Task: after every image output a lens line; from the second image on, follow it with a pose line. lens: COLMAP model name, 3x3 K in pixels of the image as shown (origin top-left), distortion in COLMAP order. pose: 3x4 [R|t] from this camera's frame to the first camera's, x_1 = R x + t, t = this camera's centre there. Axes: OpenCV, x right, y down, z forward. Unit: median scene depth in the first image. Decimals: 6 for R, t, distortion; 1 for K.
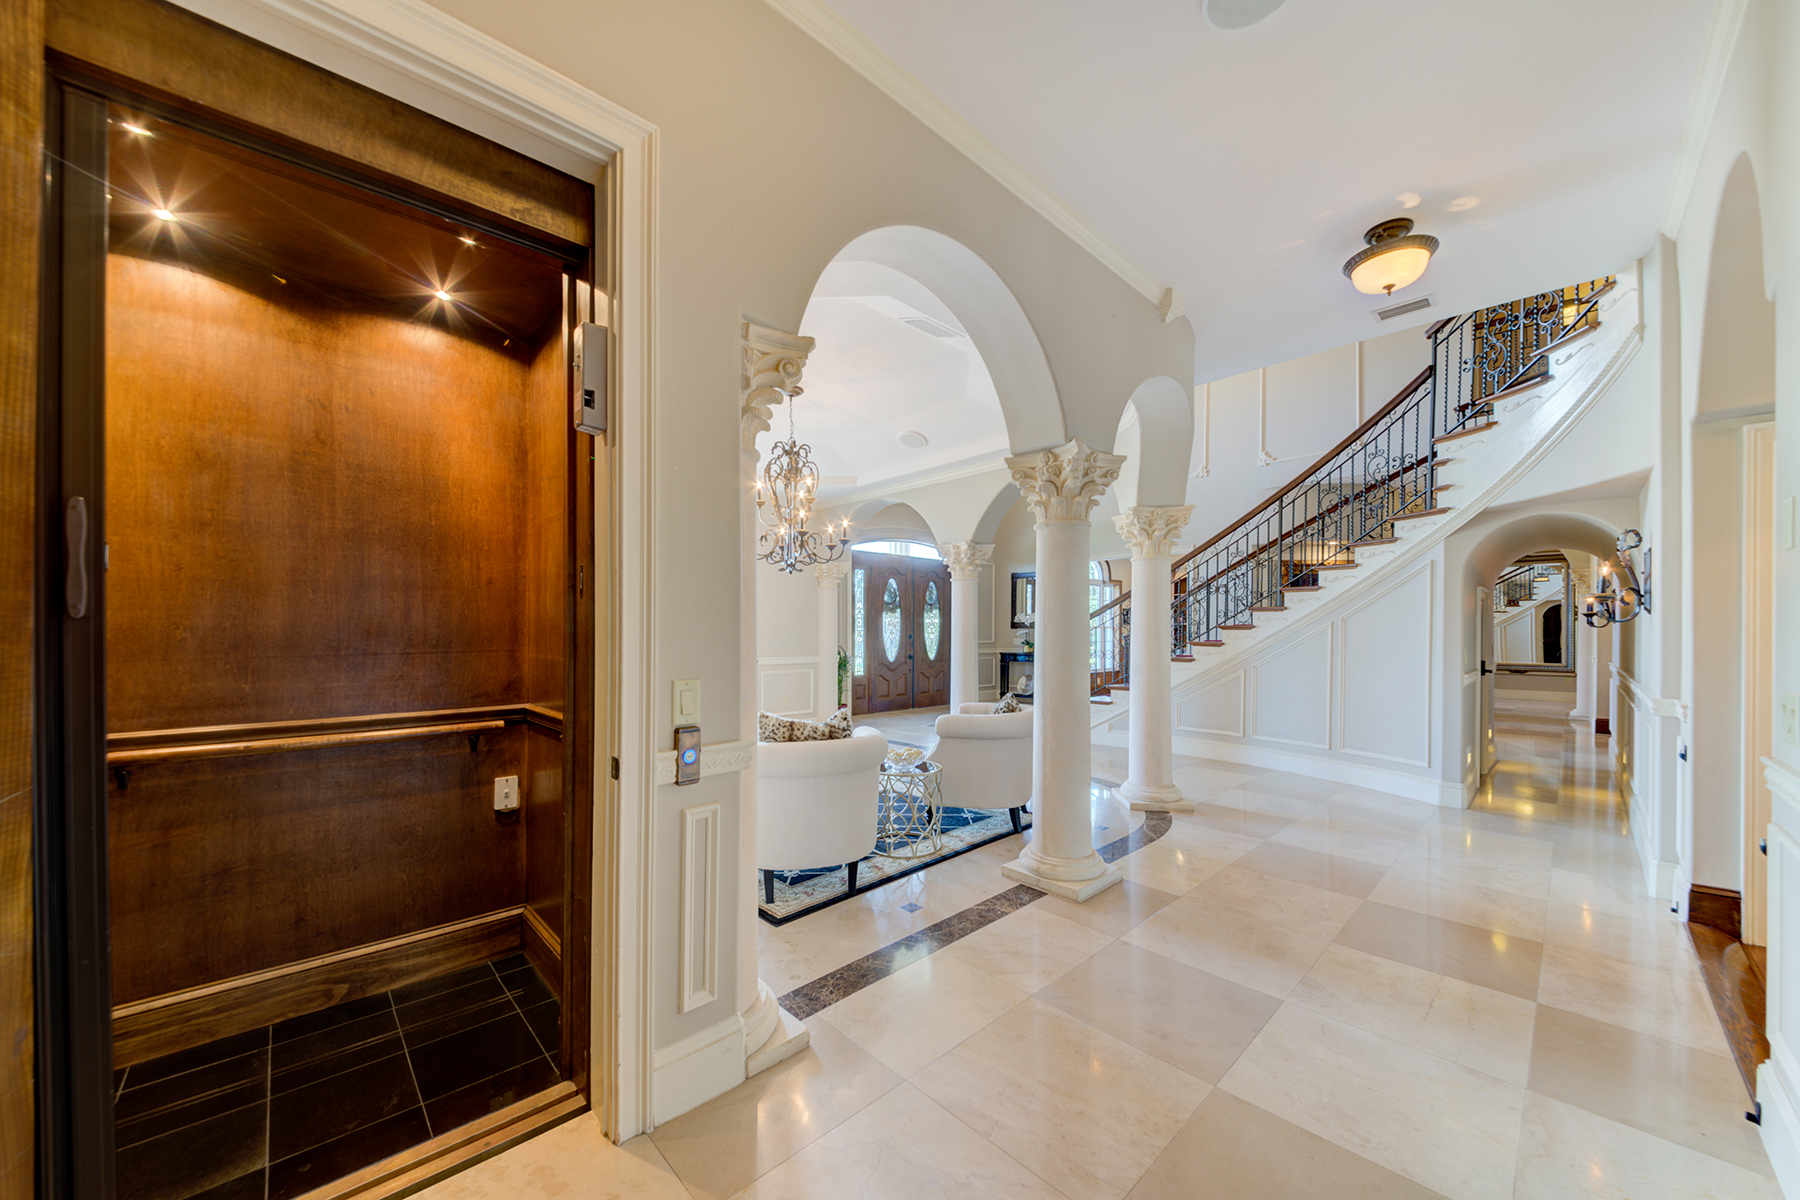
lens RADIAL K [[639.2, 0, 877.6], [0, 639.2, 638.6], [0, 0, 1]] dist [-0.006190, -0.002333]
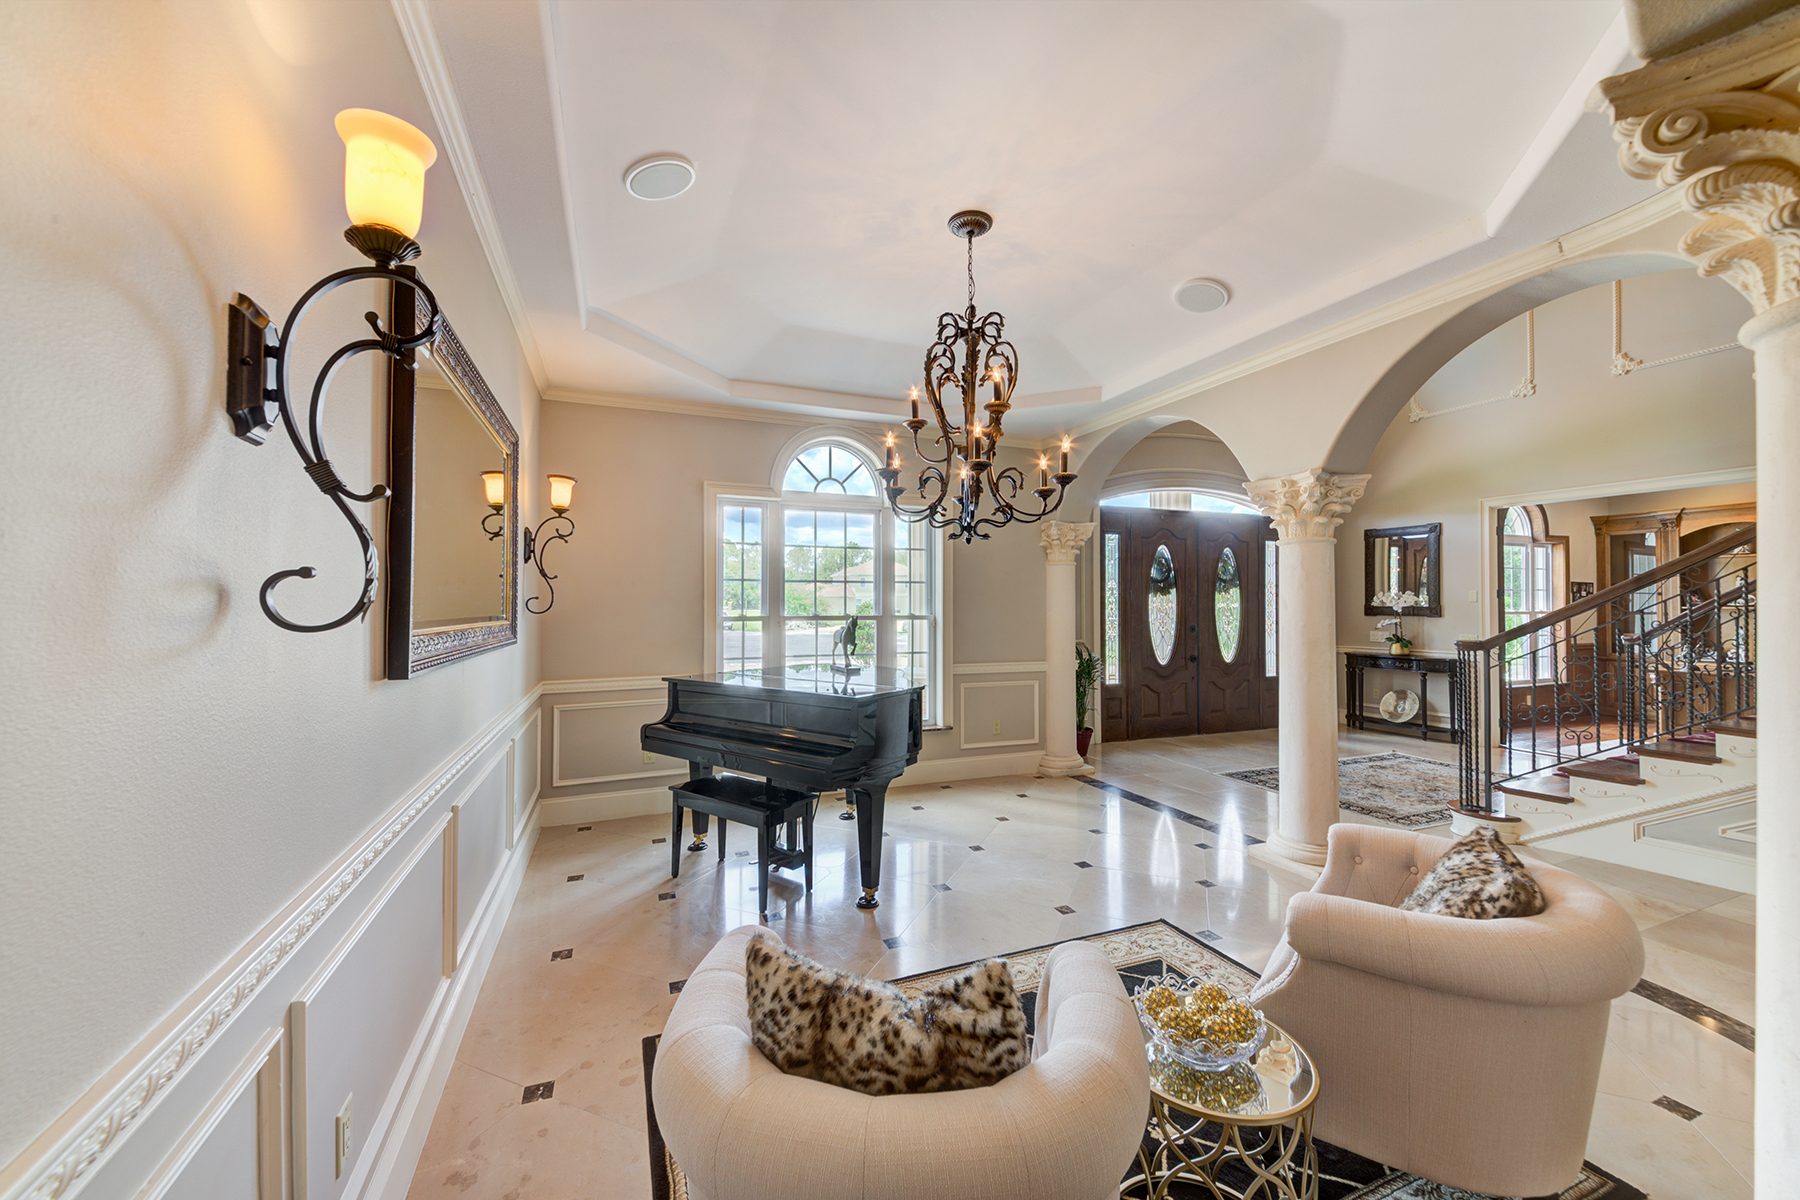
lens RADIAL K [[679.3, 0, 872.0], [0, 679.3, 596.8], [0, 0, 1]] dist [0.001902, -0.002878]
pose [[0.927322, -0.005108, -0.374230, 0.006670], [-0.003930, 0.999719, -0.023384, -0.024126], [0.374244, 0.023156, 0.927041, 0.255000]]
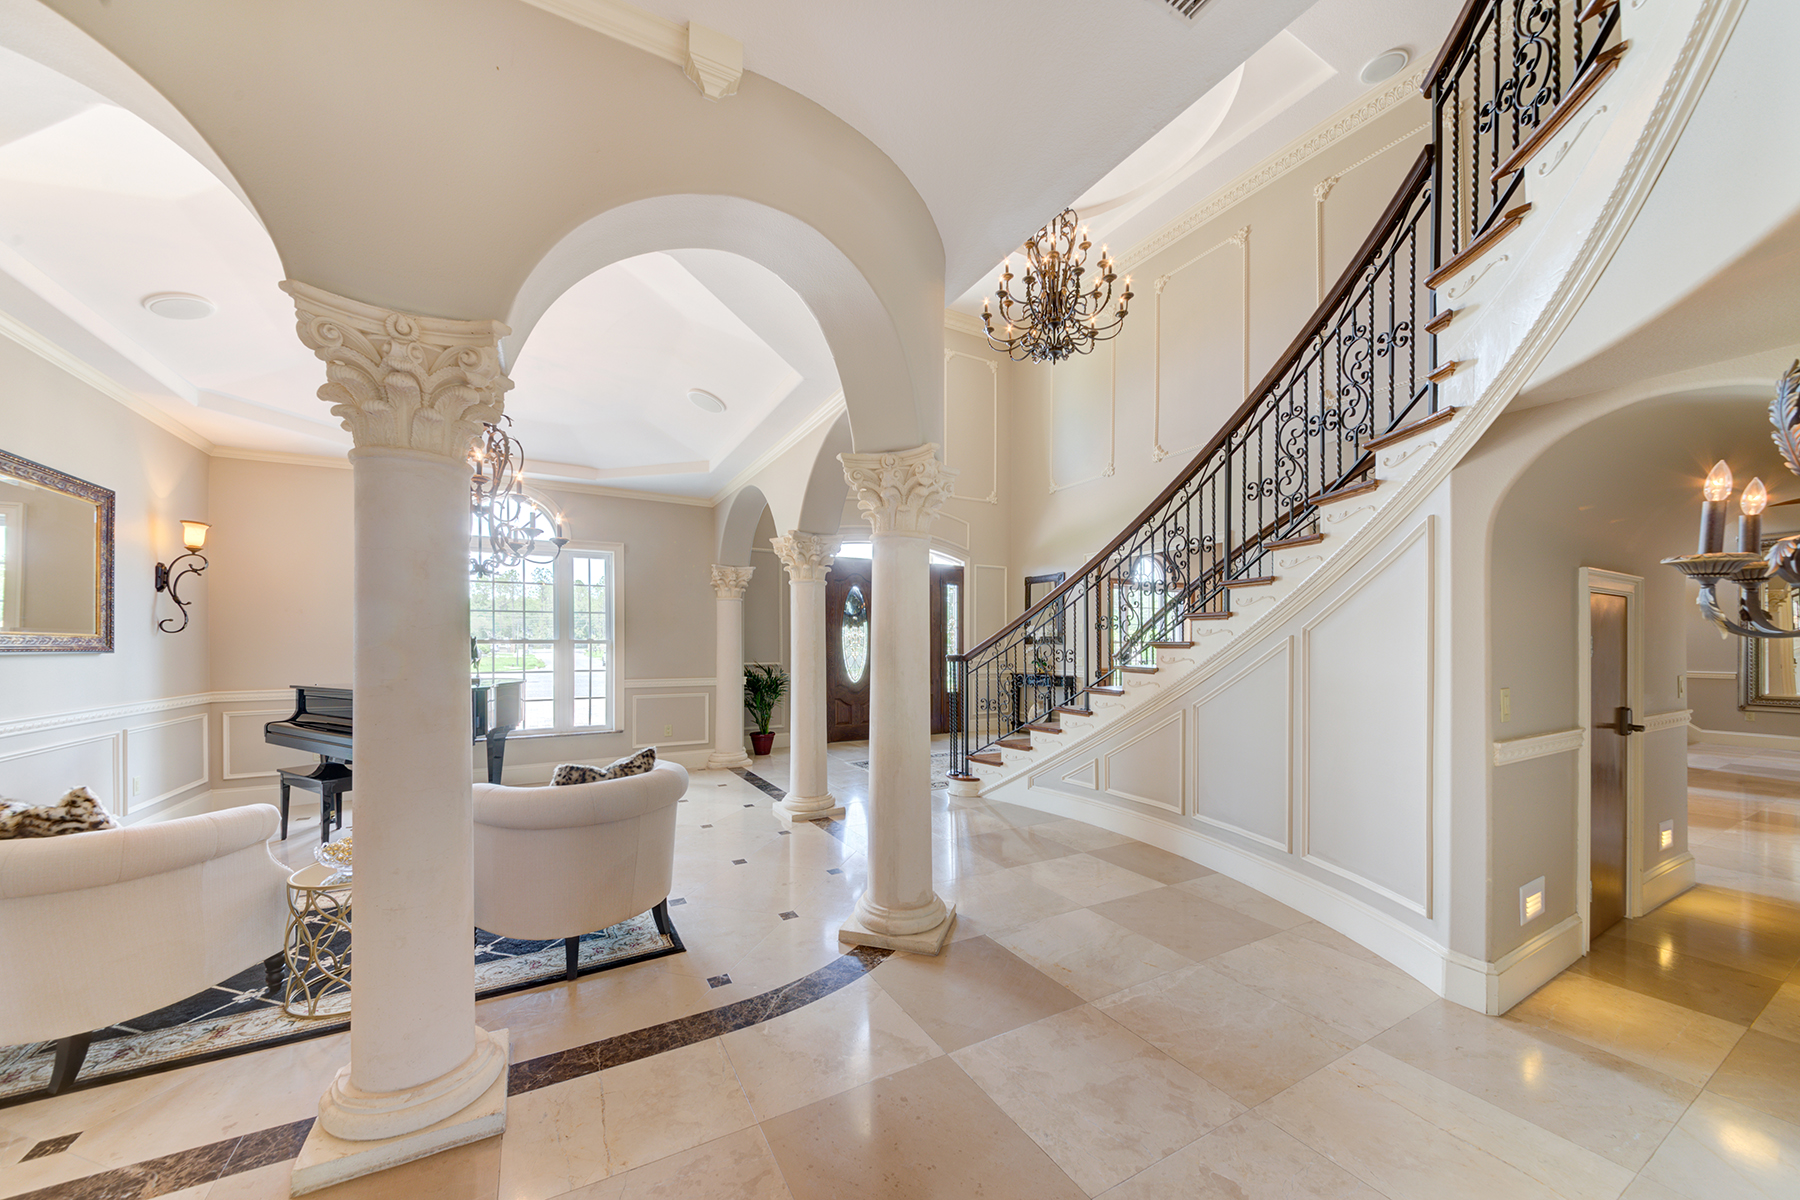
lens RADIAL K [[639.2, 0, 875.7], [0, 639.2, 650.0], [0, 0, 1]] dist [-0.006190, -0.002333]
pose [[0.971337, -0.000095, -0.237708, 0.321111], [-0.000437, 0.999998, -0.002185, -0.007901], [0.237708, 0.002227, 0.971334, 0.225394]]
